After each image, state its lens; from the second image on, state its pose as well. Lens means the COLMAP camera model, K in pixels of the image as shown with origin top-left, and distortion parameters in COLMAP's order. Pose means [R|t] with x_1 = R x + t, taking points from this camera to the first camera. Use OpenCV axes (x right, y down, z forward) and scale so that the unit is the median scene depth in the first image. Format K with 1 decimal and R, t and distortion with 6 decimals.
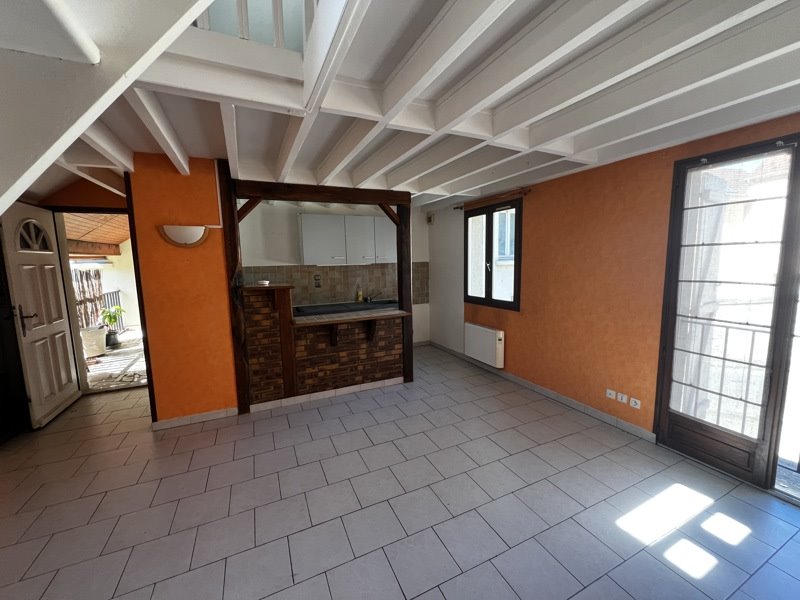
lens RADIAL K [[318.6, 0, 401.1], [0, 318.6, 297.4], [0, 0, 1]] dist [0.000264, 0.000084]
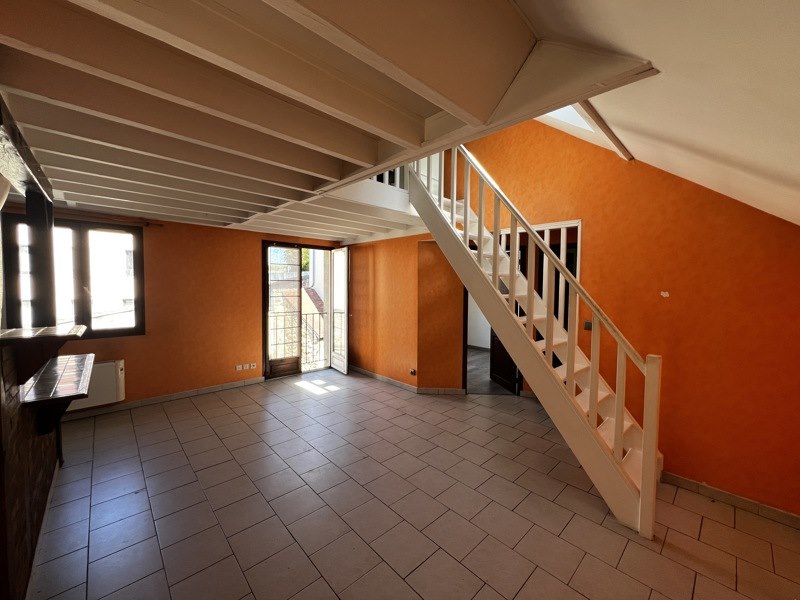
lens RADIAL K [[318.6, 0, 400.8], [0, 318.6, 300.8], [0, 0, 1]] dist [0.000264, 0.000084]
pose [[-0.311816, -0.027939, 0.949732, -0.855415], [0.105628, 0.992352, 0.063873, -0.041870], [-0.944253, 0.120234, -0.306480, 0.504787]]
